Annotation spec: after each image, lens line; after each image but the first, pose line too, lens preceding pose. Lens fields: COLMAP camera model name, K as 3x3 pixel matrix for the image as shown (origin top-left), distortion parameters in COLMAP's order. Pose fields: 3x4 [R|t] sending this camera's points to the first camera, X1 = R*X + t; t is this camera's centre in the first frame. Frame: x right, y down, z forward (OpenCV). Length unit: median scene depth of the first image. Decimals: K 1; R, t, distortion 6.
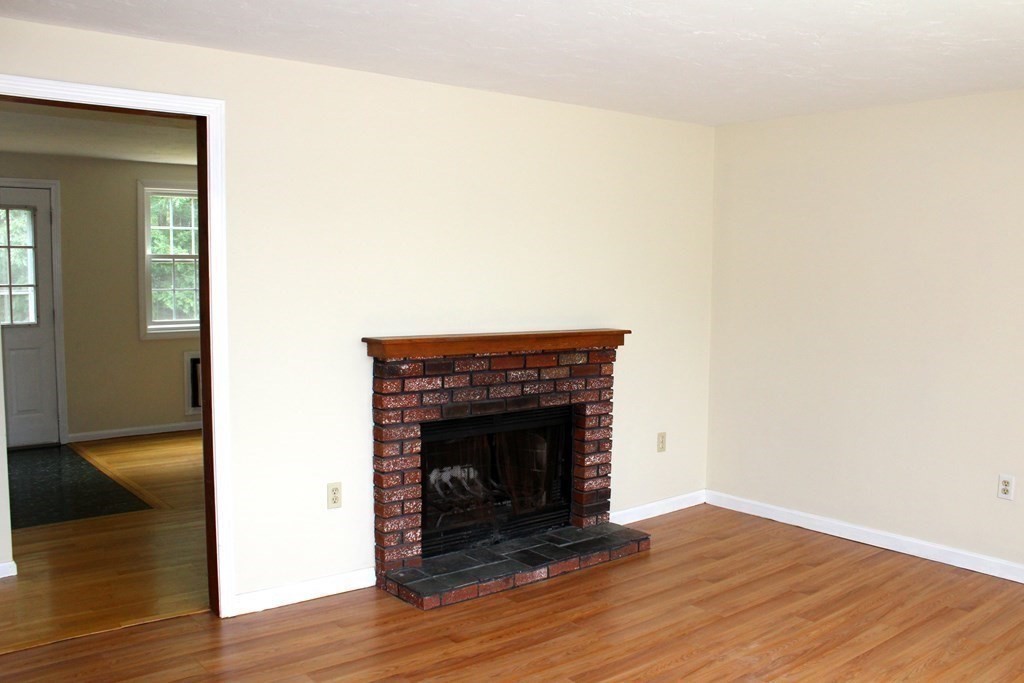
lens RADIAL K [[893.7, 0, 512.0], [0, 893.7, 341.5], [0, 0, 1]] dist [-0.173430, 0.155377]
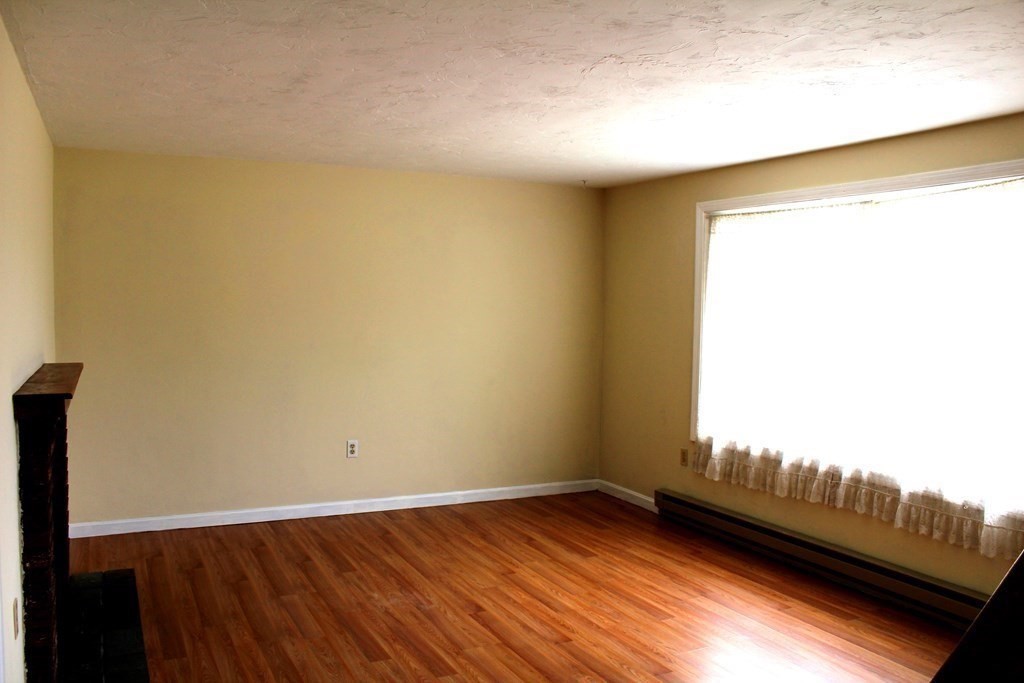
lens RADIAL K [[855.8, 0, 512.0], [0, 855.8, 341.5], [0, 0, 1]] dist [-0.196937, 0.190406]
pose [[0.220277, -0.059863, 0.973599, -0.698475], [0.068135, 0.996621, 0.045863, -0.050257], [-0.973055, 0.056233, 0.223612, 0.421586]]
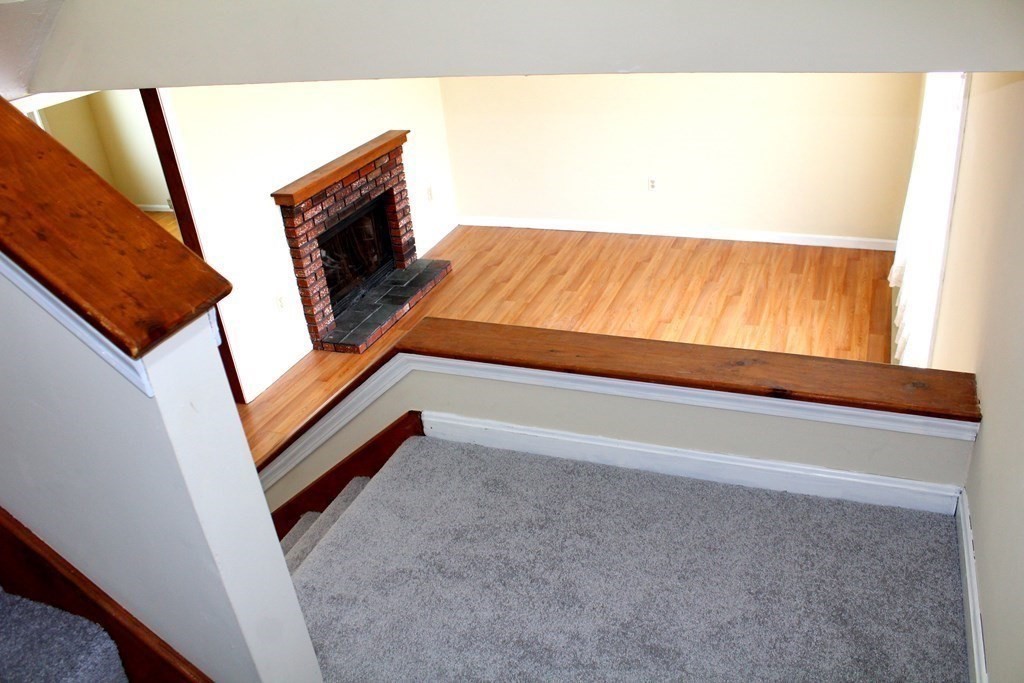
lens RADIAL K [[855.8, 0, 512.0], [0, 855.8, 341.5], [0, 0, 1]] dist [-0.196937, 0.190406]
pose [[0.871470, -0.312064, 0.378360, -0.394771], [0.146397, 0.901802, 0.406597, -0.268464], [-0.468090, -0.298946, 0.831578, -0.354240]]
